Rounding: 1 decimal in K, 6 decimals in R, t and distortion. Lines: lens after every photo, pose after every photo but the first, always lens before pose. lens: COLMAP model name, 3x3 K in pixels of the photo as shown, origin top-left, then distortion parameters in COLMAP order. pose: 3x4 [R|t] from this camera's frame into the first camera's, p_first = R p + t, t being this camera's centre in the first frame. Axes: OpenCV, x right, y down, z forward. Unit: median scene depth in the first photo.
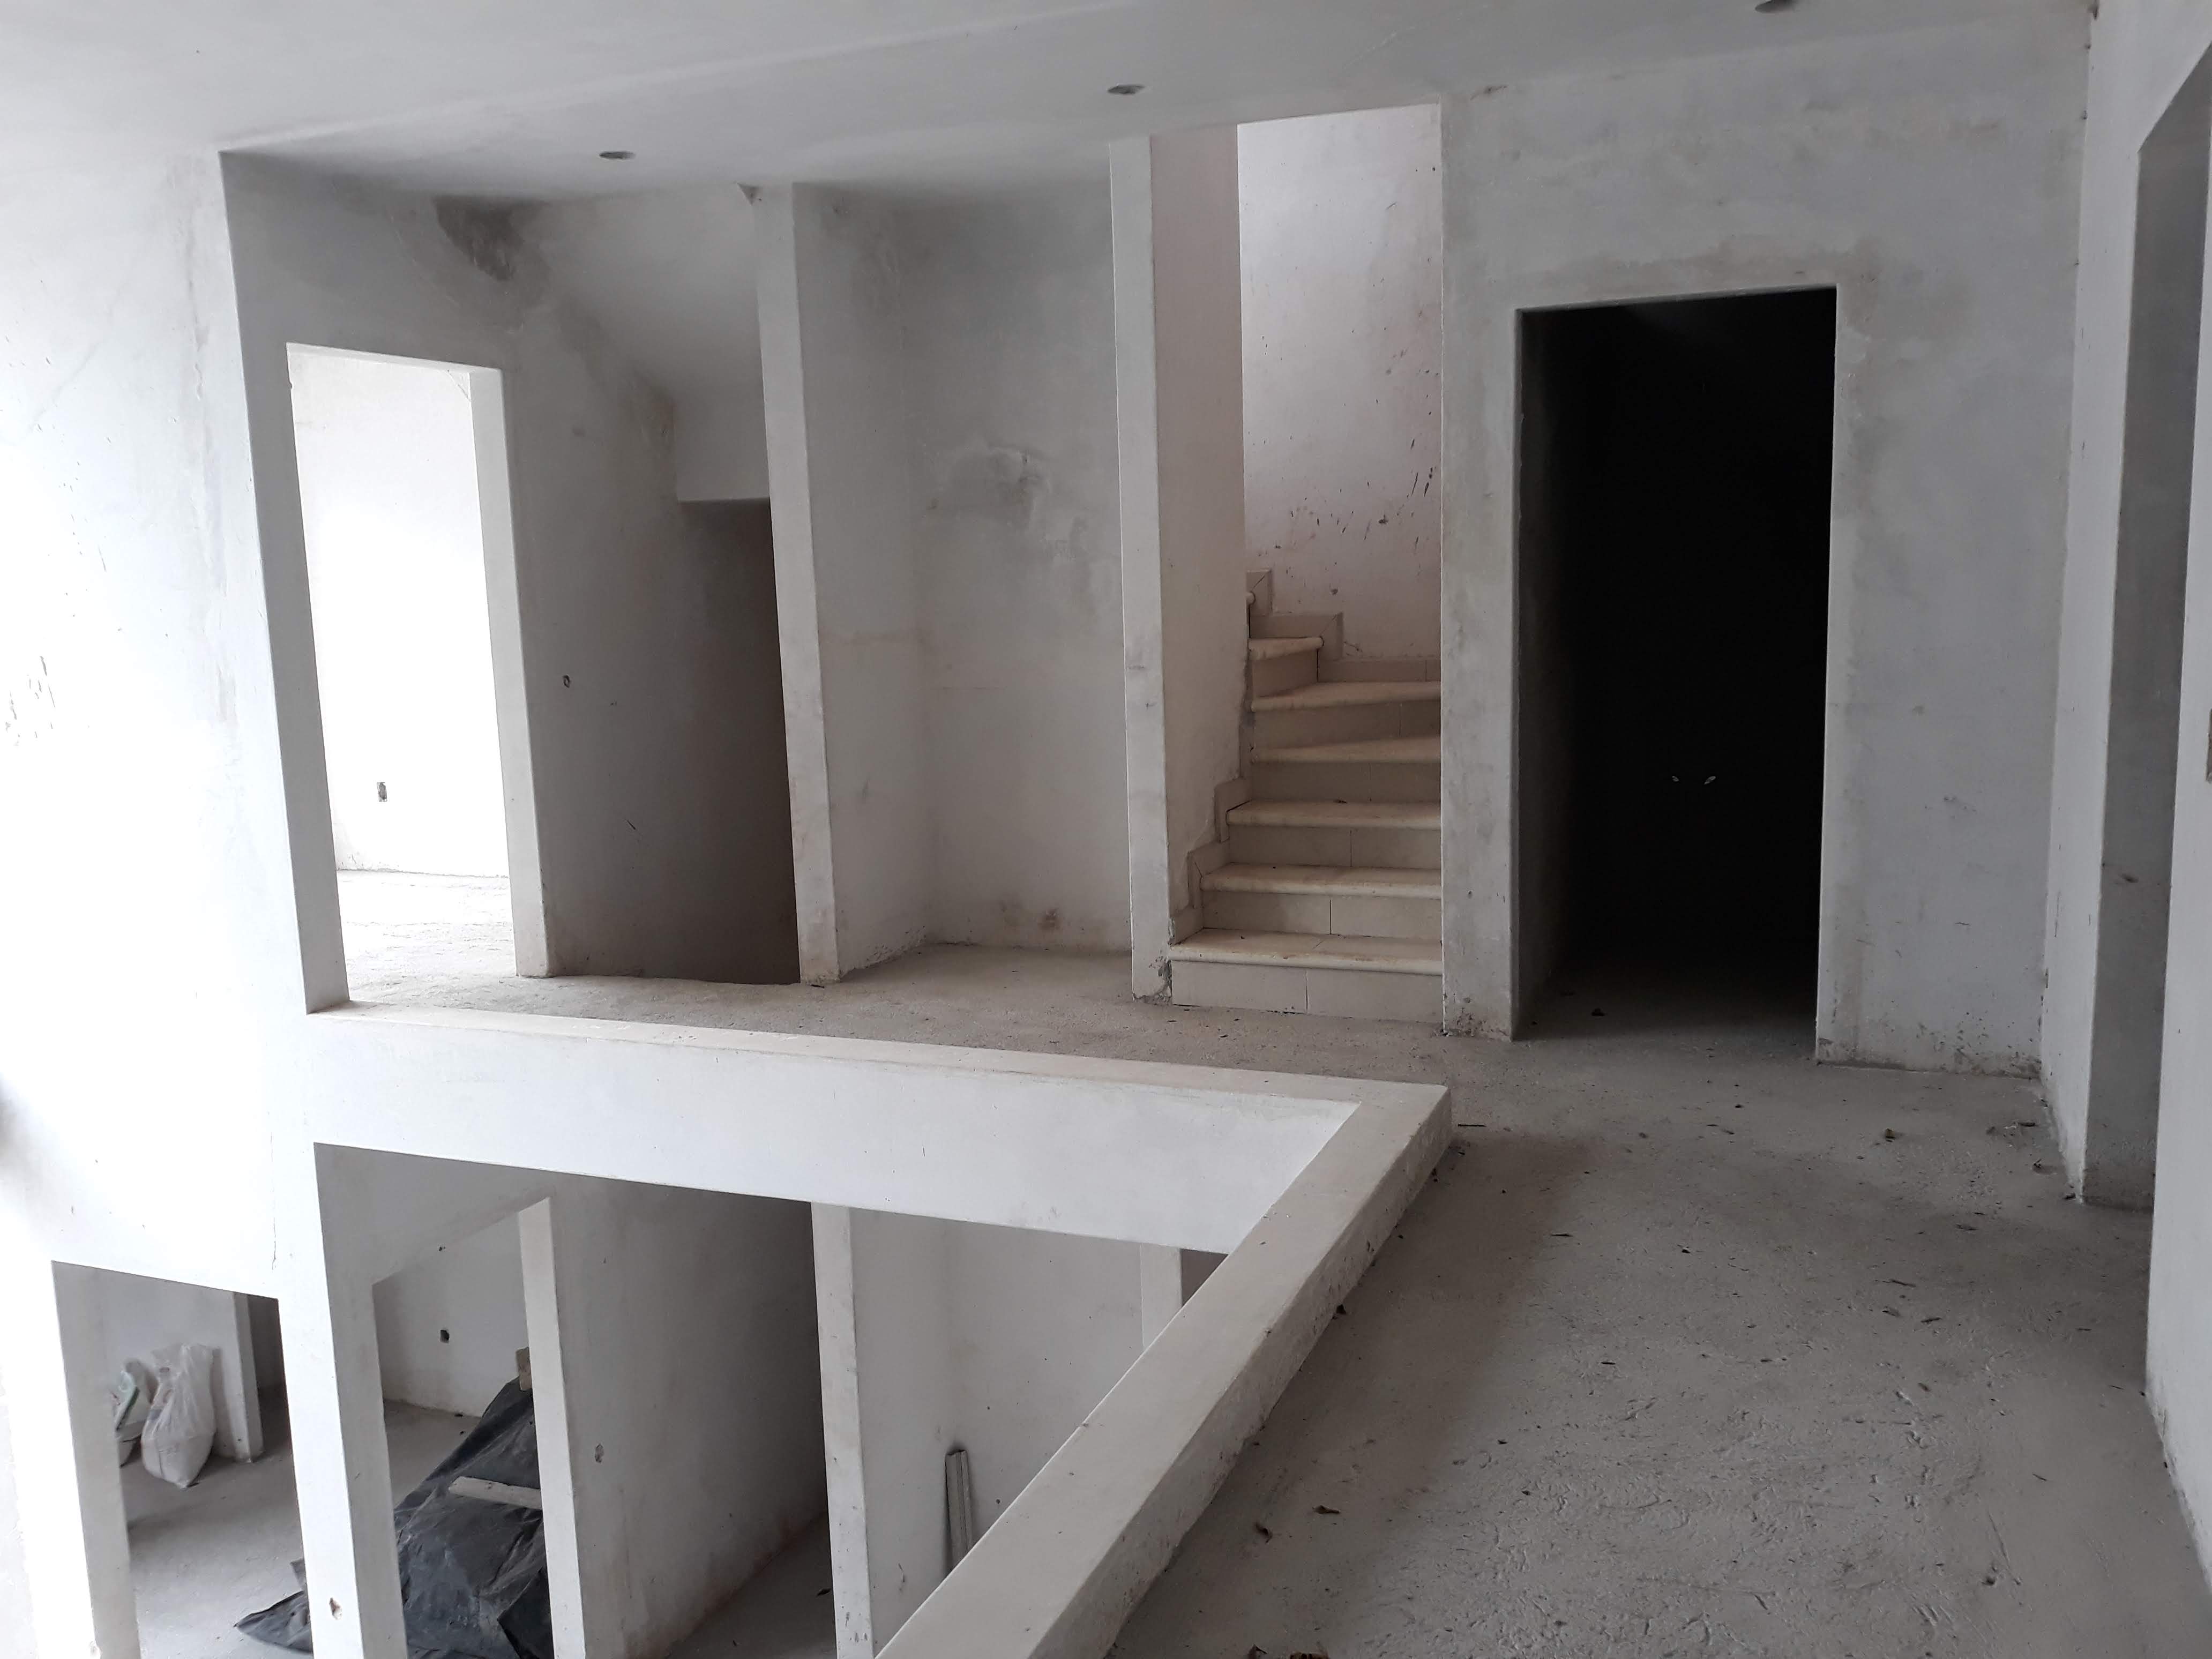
lens RADIAL K [[1829.6, 0, 1103.7], [0, 1829.6, 843.0], [0, 0, 1]] dist [0.066848, -0.145868]
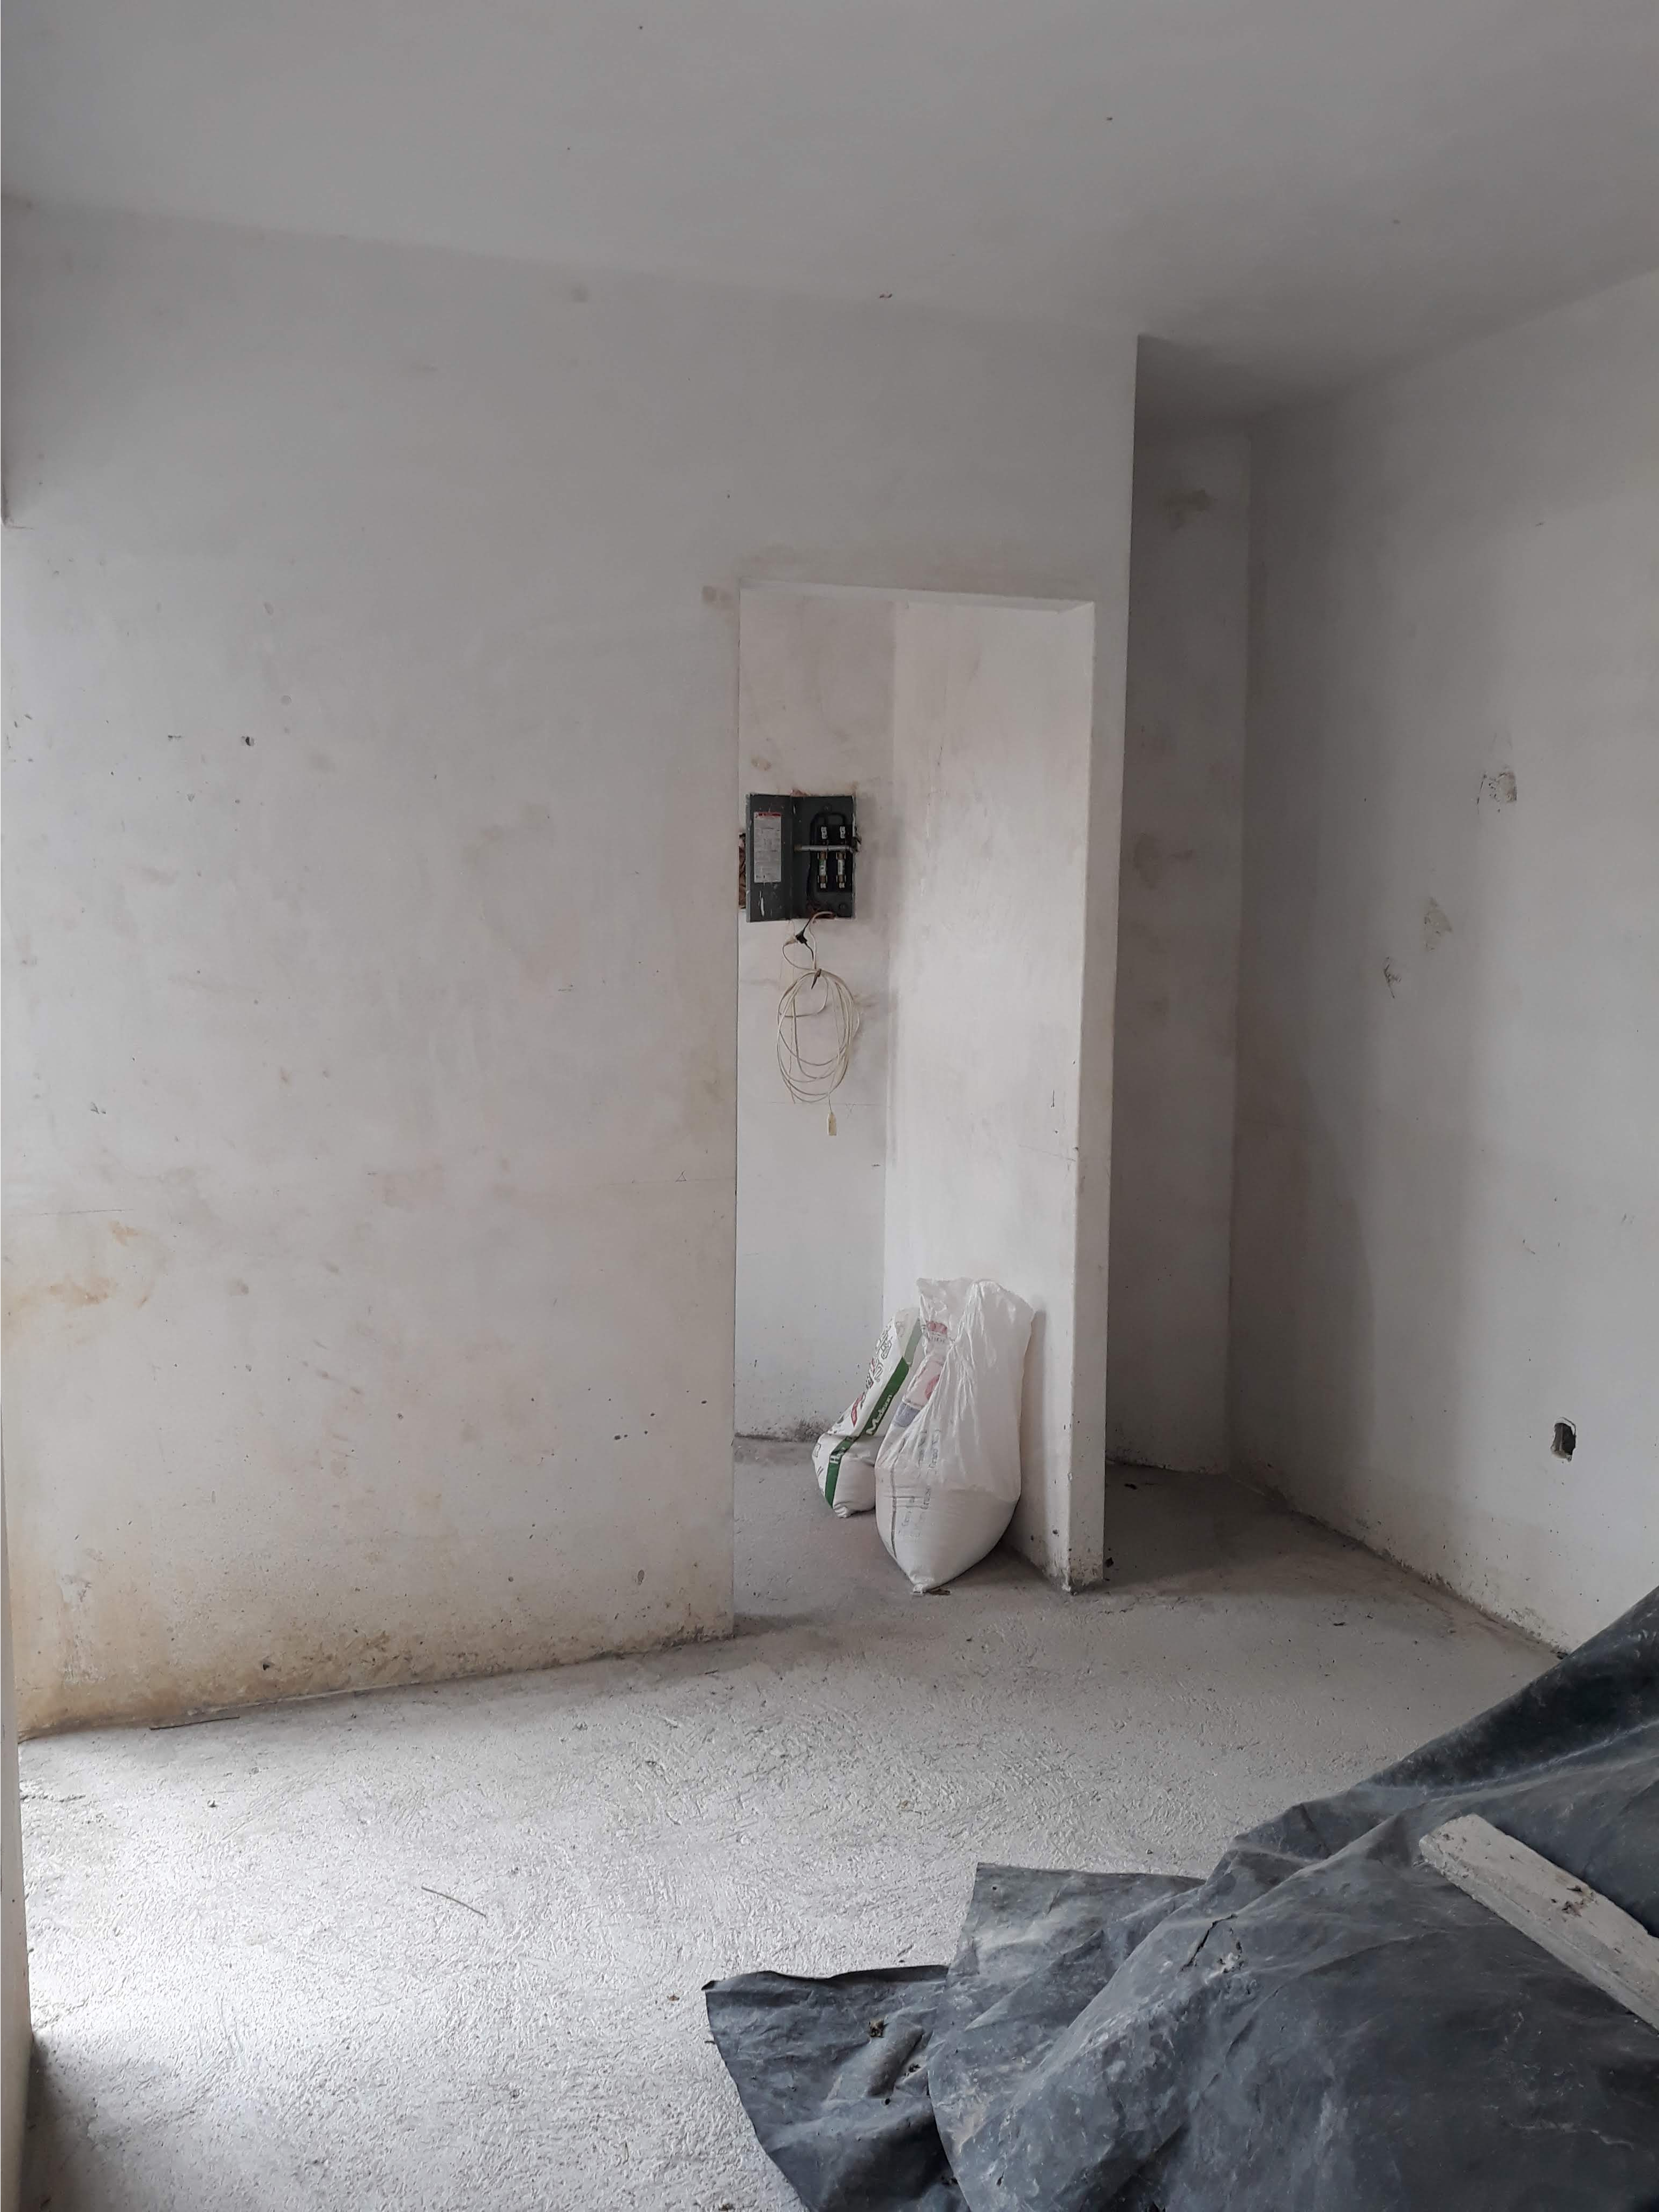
lens RADIAL K [[1829.6, 0, 812.0], [0, 1829.6, 1094.7], [0, 0, 1]] dist [0.066848, -0.145868]
pose [[0.681950, 0.123681, -0.720866, -0.308500], [-0.145824, 0.988803, 0.031700, 0.322698], [0.716714, 0.083502, 0.692350, 0.966131]]
